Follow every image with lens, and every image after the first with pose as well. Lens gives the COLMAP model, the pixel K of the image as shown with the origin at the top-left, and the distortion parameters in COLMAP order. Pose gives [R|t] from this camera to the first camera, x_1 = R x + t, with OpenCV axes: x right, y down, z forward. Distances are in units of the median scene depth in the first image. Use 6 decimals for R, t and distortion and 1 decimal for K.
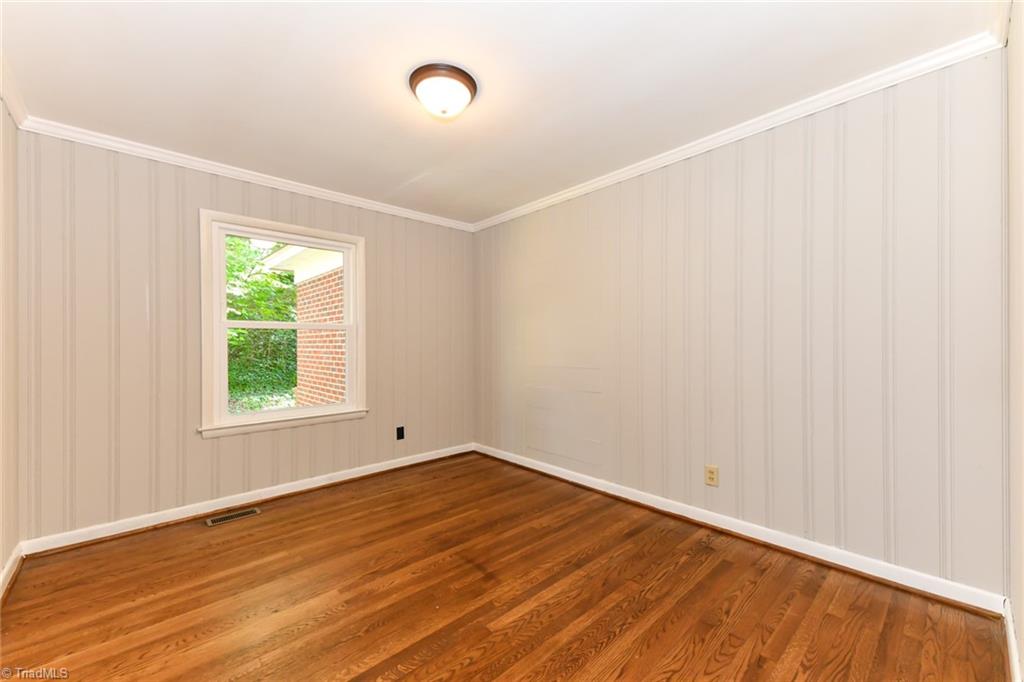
lens RADIAL K [[408.9, 0, 517.0], [0, 408.9, 343.8], [0, 0, 1]] dist [0.022515, -0.002949]
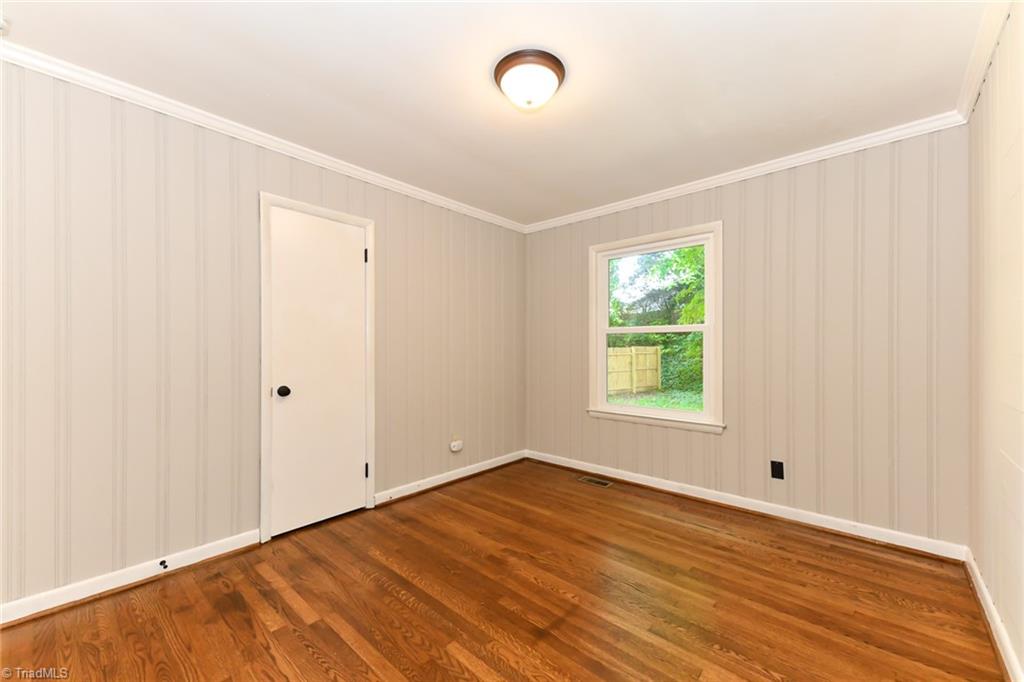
lens RADIAL K [[408.9, 0, 516.4], [0, 408.9, 343.3], [0, 0, 1]] dist [0.022515, -0.002949]
pose [[0.085404, -0.001532, -0.996345, 0.535985], [0.001776, 0.999997, -0.001385, -0.007696], [0.996345, -0.001651, 0.085407, 0.630834]]
